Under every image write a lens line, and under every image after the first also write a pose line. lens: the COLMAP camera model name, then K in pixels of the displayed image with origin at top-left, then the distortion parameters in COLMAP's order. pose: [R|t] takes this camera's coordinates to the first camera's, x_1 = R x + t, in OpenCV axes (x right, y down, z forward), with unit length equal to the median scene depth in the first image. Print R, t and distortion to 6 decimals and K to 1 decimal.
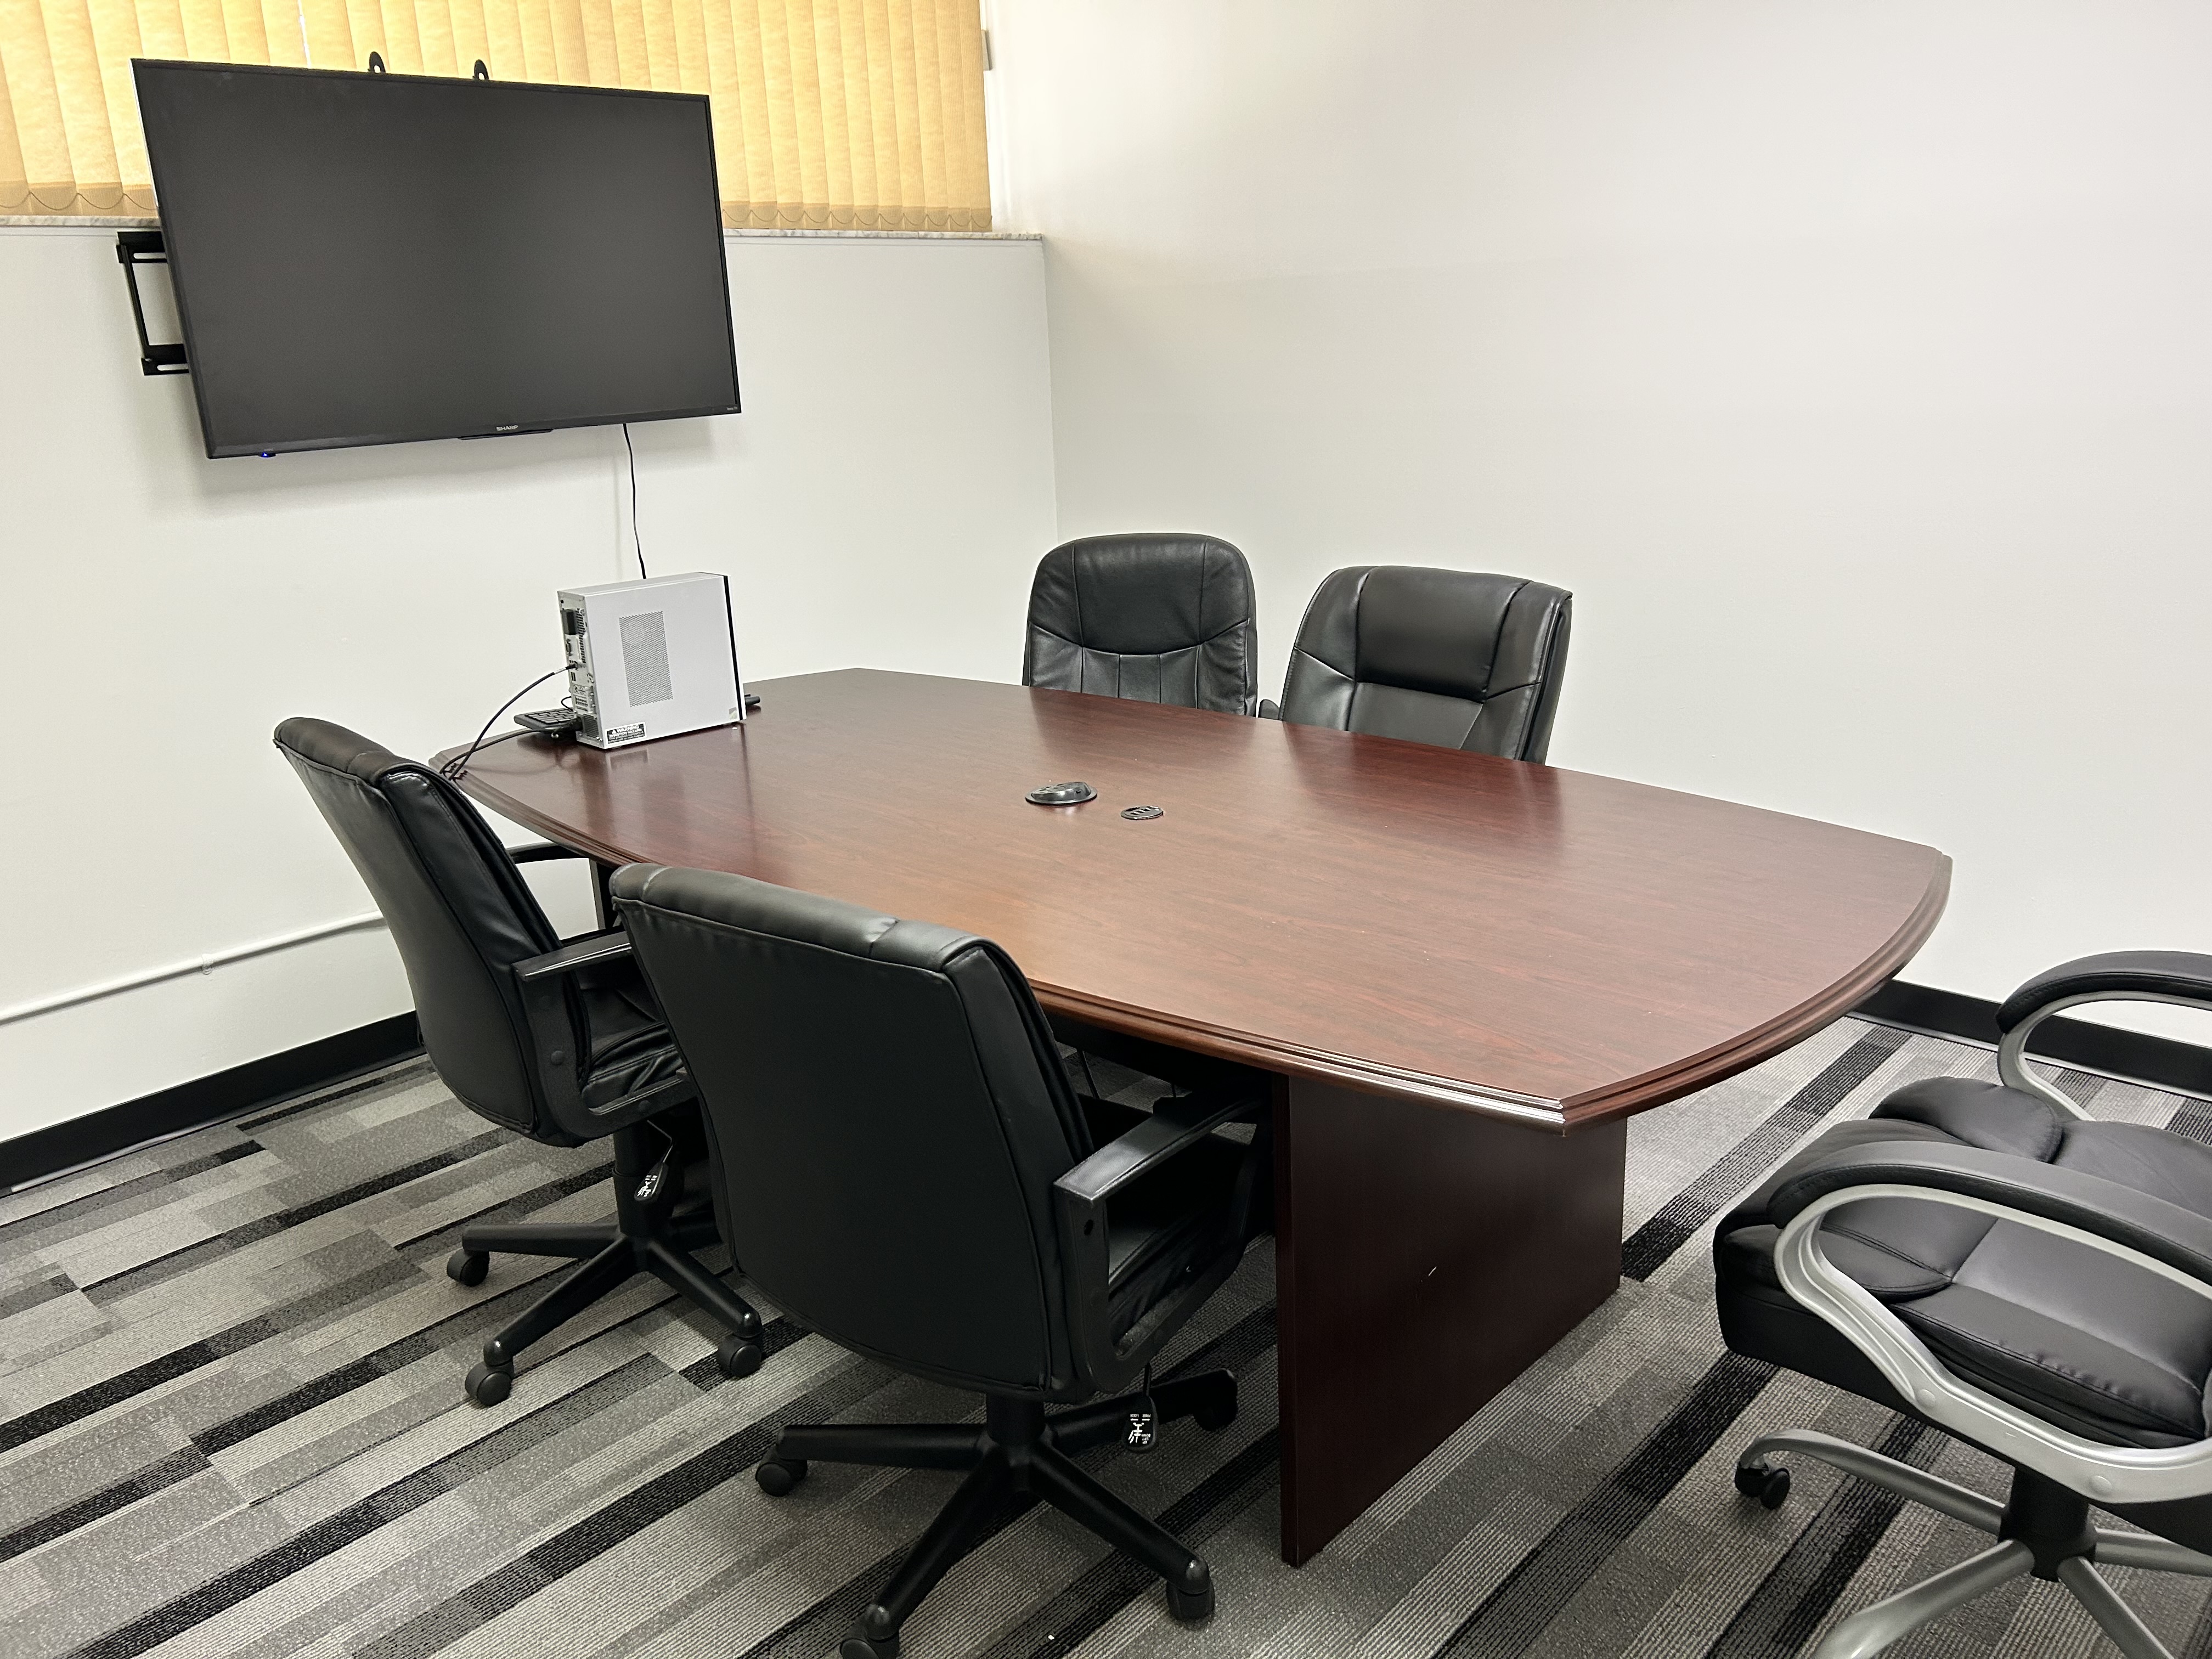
lens RADIAL K [[1645.4, 0, 1101.6], [0, 1645.4, 833.2], [0, 0, 1]] dist [-0.016521, -0.004118]
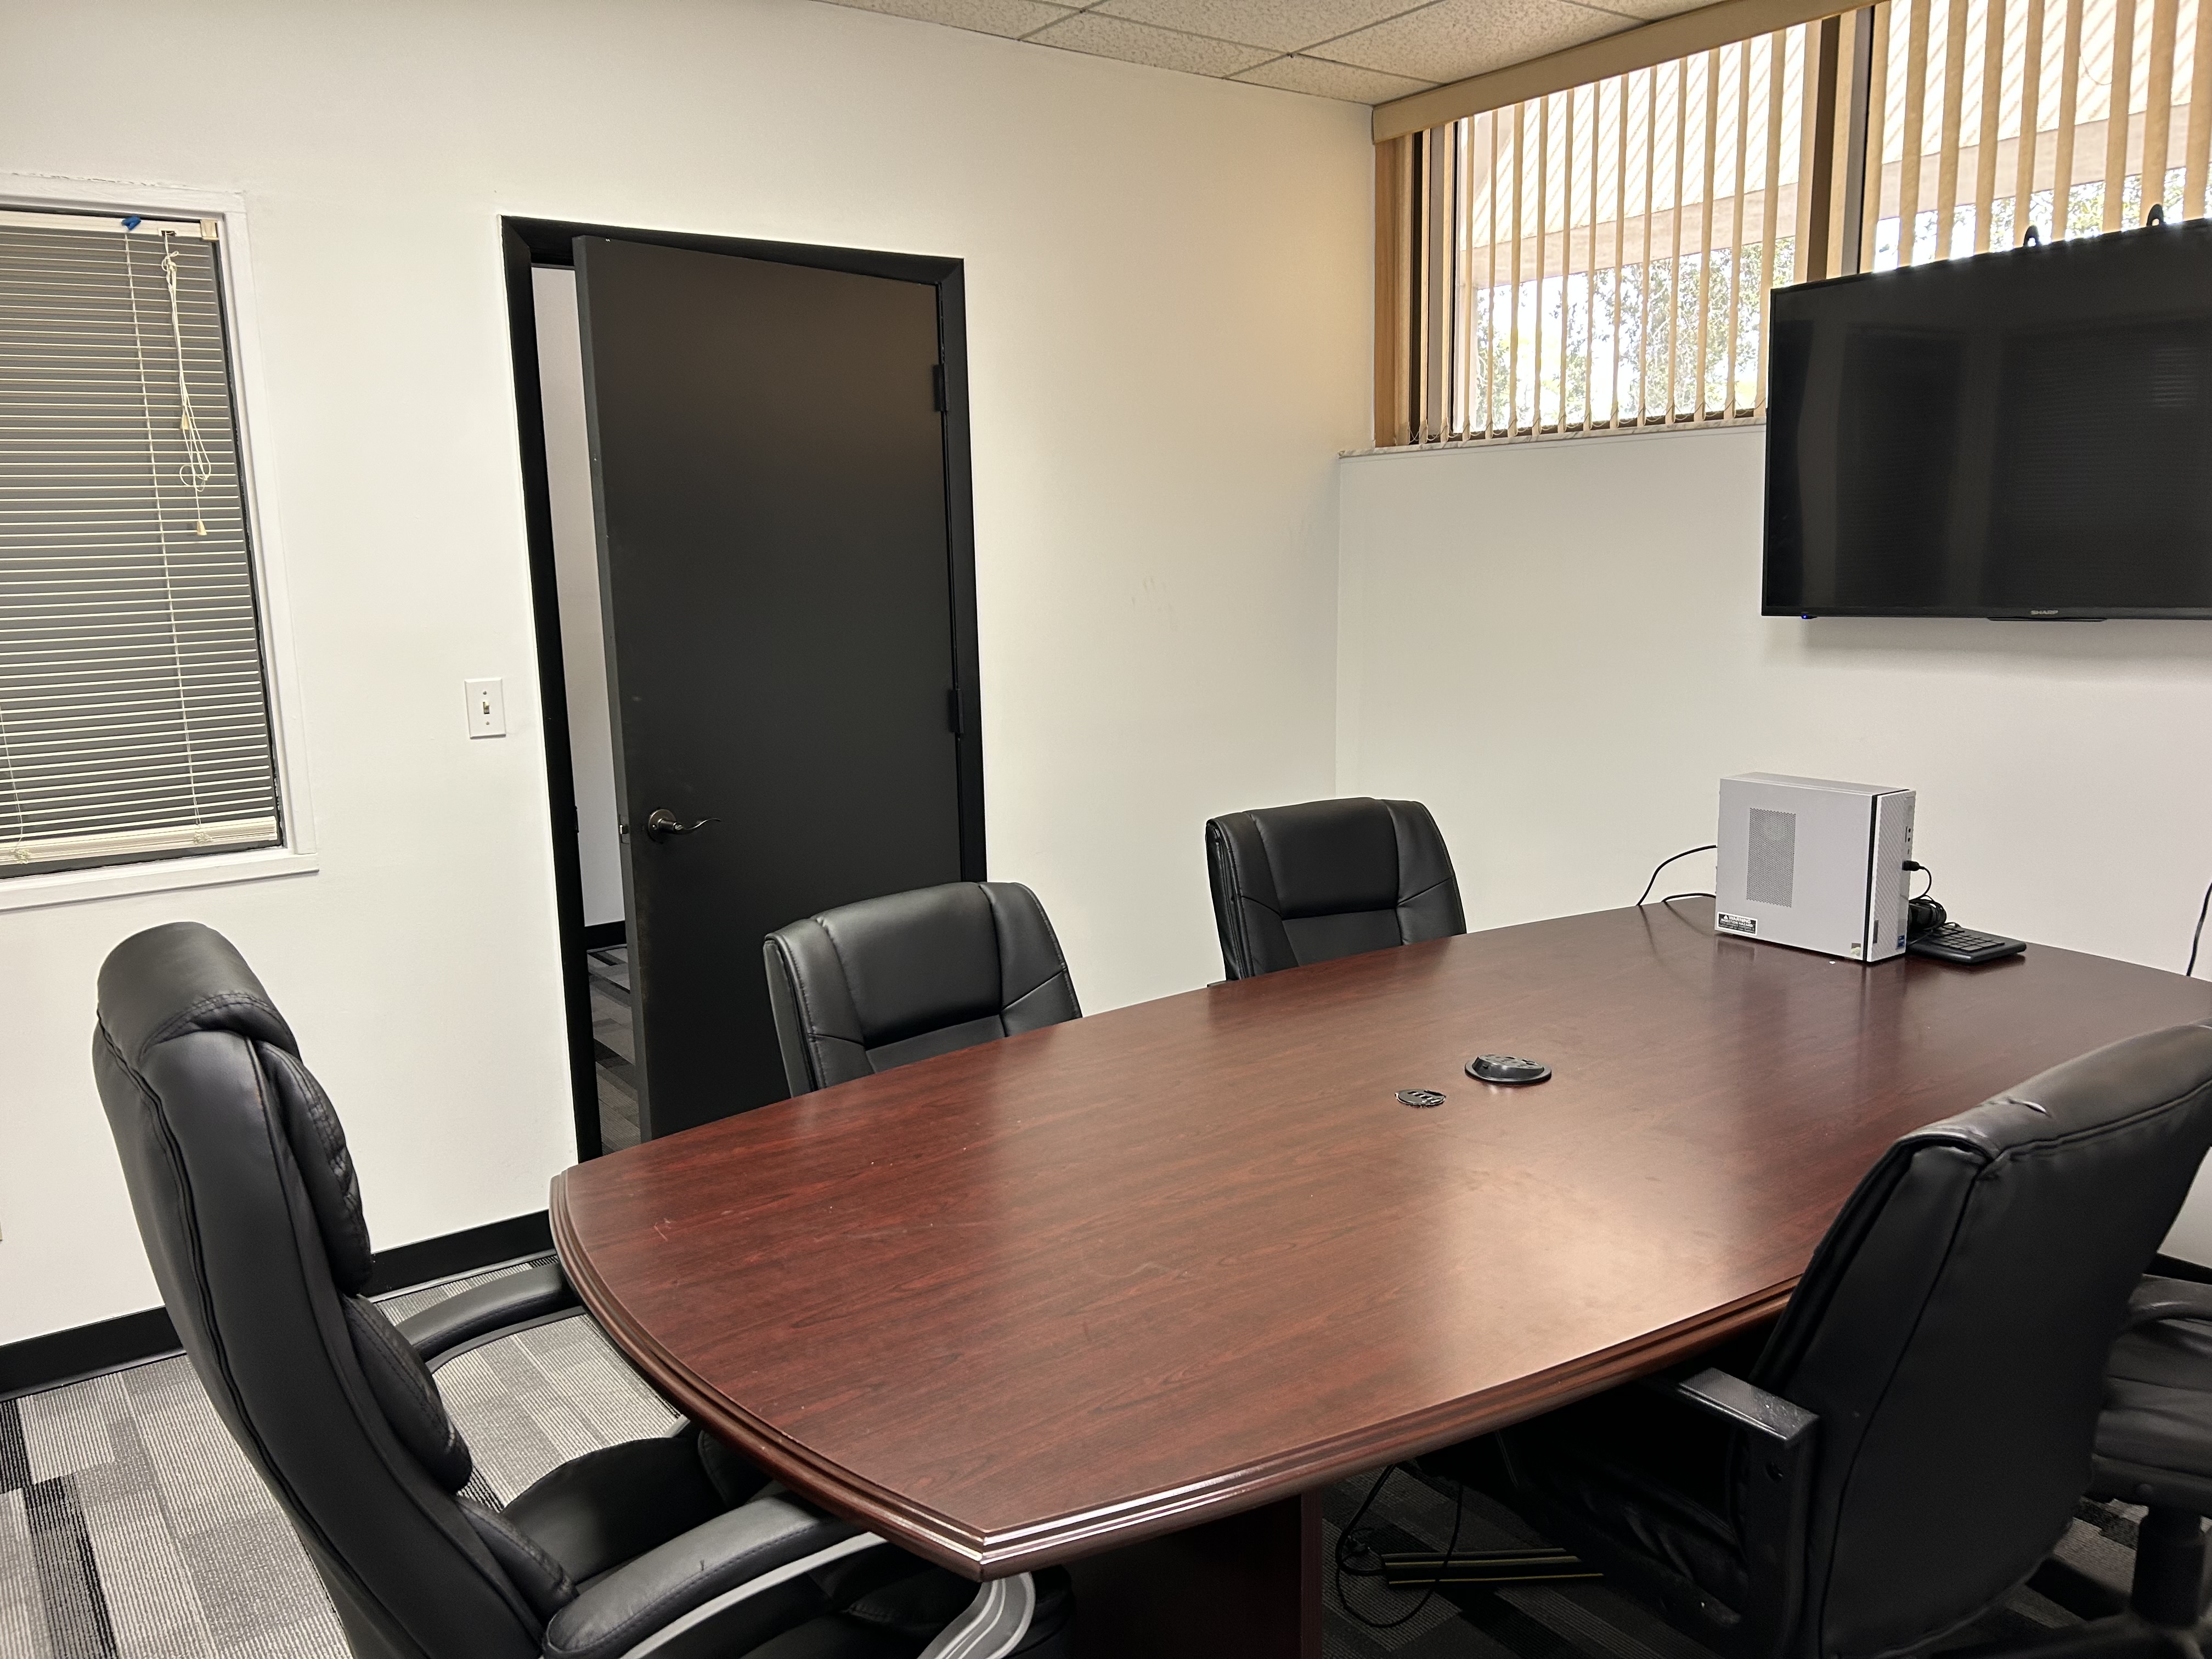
lens RADIAL K [[1645.4, 0, 1100.1], [0, 1645.4, 826.2], [0, 0, 1]] dist [-0.016521, -0.004118]
pose [[-0.165785, 0.213213, -0.962837, 0.698578], [-0.255685, 0.933668, 0.250778, -0.261005], [0.952439, 0.287758, -0.100273, 0.712111]]
